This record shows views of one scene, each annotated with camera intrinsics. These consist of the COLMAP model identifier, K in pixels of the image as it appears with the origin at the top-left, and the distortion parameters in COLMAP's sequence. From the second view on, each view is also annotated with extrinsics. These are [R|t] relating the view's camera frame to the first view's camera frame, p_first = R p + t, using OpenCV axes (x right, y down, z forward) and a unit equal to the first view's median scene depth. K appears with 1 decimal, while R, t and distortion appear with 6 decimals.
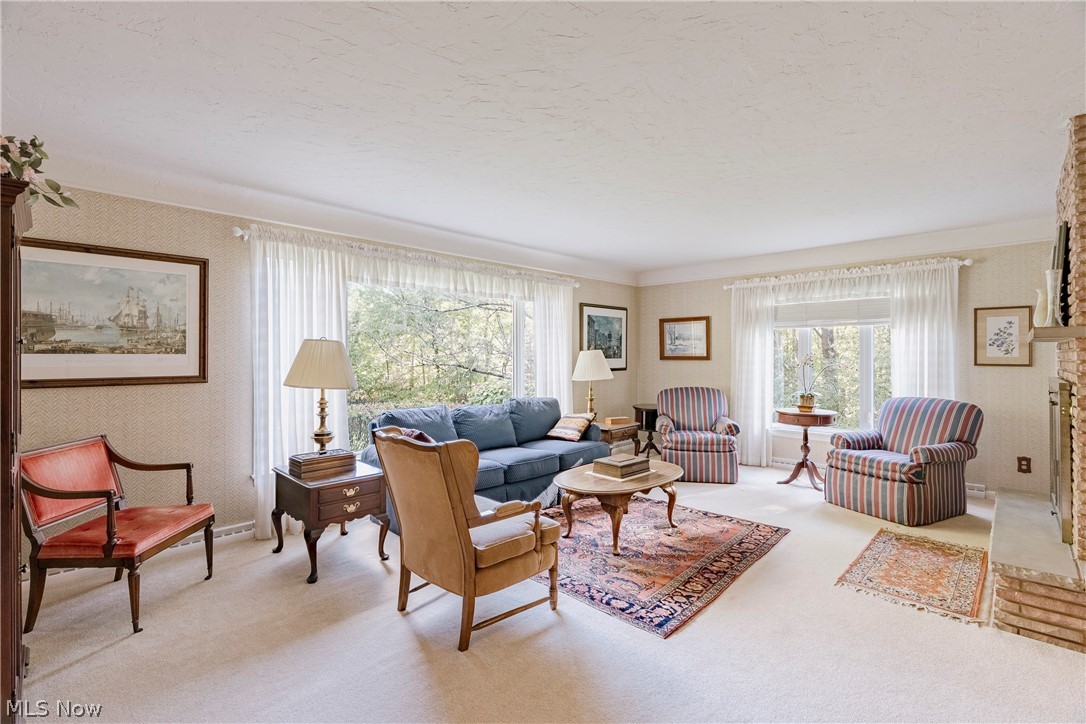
lens RADIAL K [[496.1, 0, 547.1], [0, 496.1, 364.2], [0, 0, 1]] dist [-0.013668, 0.003024]
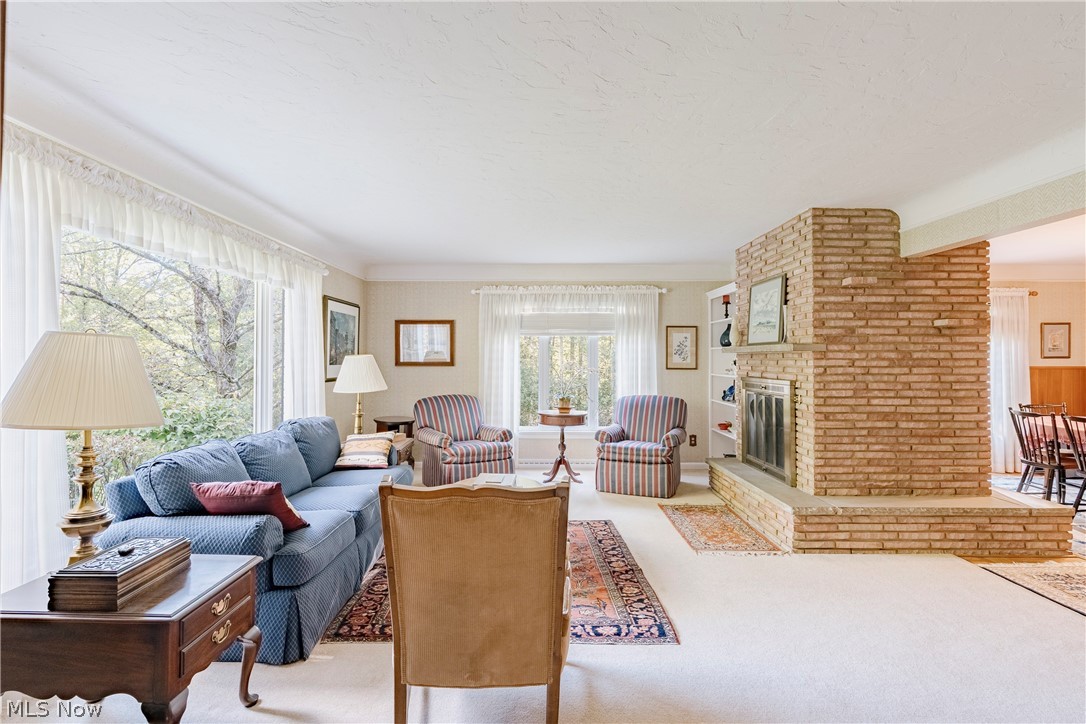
lens RADIAL K [[530.0, 0, 540.9], [0, 530.0, 360.1], [0, 0, 1]] dist [-0.012333, 0.003266]
pose [[0.725370, 0.001093, 0.688358, -0.377980], [0.010178, 0.999872, -0.012313, -0.007996], [-0.688283, 0.015938, 0.725267, 0.213270]]
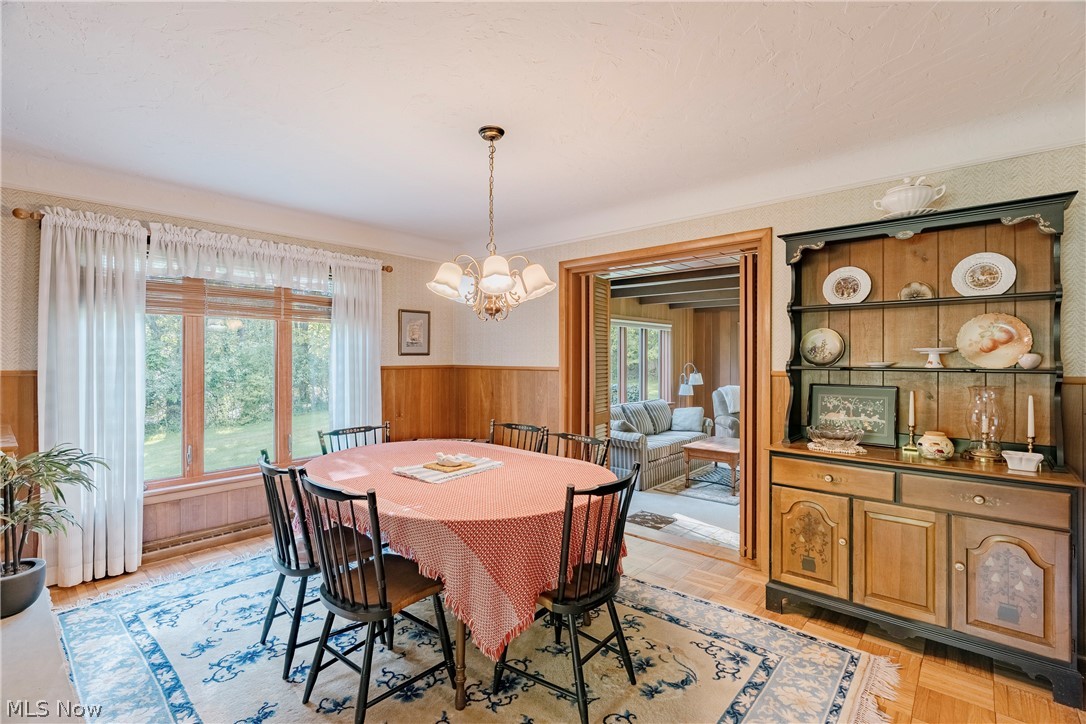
lens RADIAL K [[496.1, 0, 543.1], [0, 496.1, 355.2], [0, 0, 1]] dist [-0.013668, 0.003024]
pose [[-0.043673, 0.006456, 0.999025, 0.615457], [0.017219, 0.999835, -0.005709, -0.005293], [-0.998897, 0.016952, -0.043777, 0.045662]]
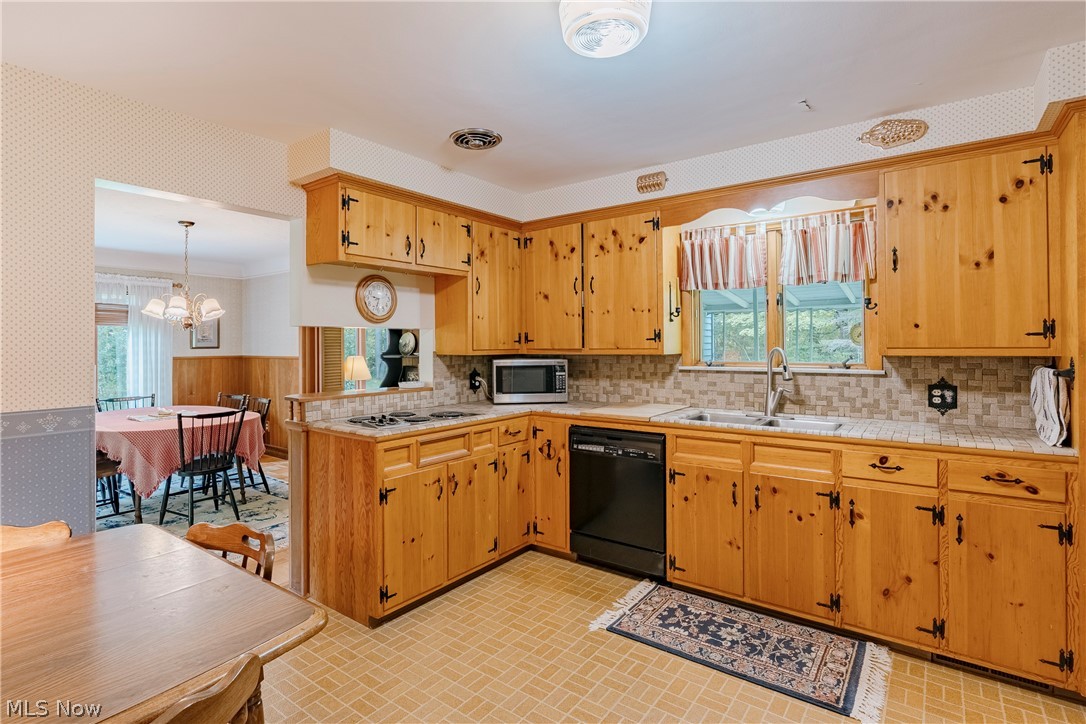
lens RADIAL K [[530.0, 0, 534.8], [0, 530.0, 344.5], [0, 0, 1]] dist [-0.012333, 0.003266]
pose [[-0.136149, 0.003726, 0.990681, 0.015653], [0.025271, 0.999681, -0.000287, -0.003887], [-0.990366, 0.024997, -0.136200, -0.493091]]
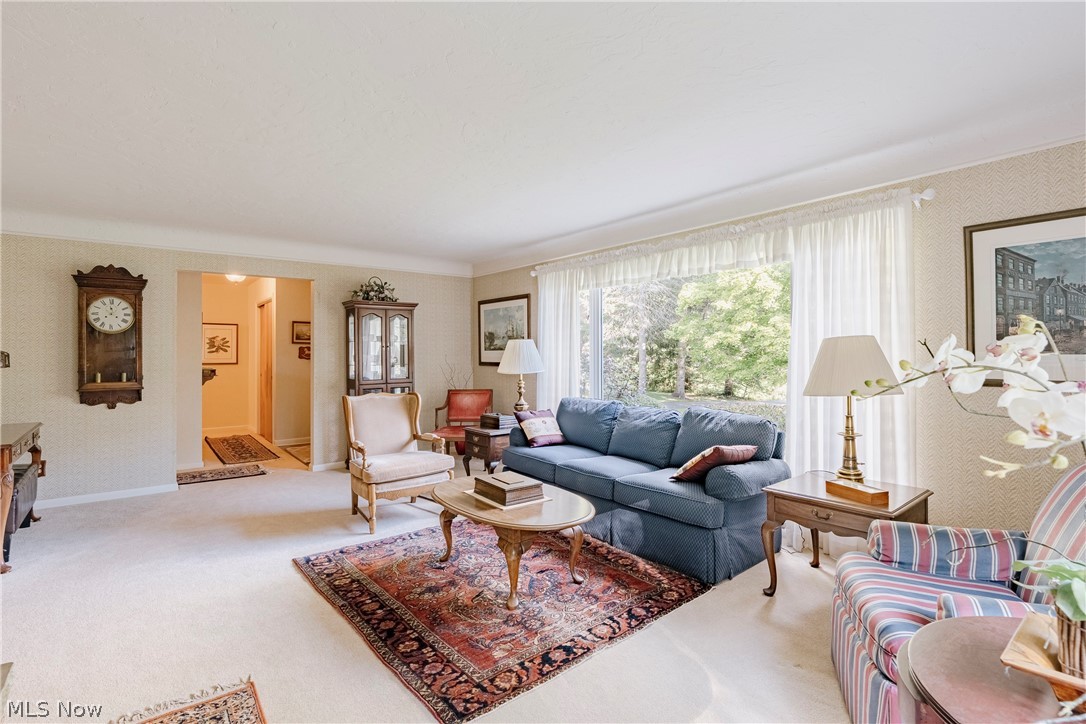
lens RADIAL K [[530.0, 0, 543.8], [0, 530.0, 354.7], [0, 0, 1]] dist [-0.012333, 0.003266]
pose [[-0.147012, 0.004467, -0.989125, 0.834006], [-0.012693, 0.999899, 0.006402, -0.013127], [0.989053, 0.013496, -0.146941, 1.002864]]
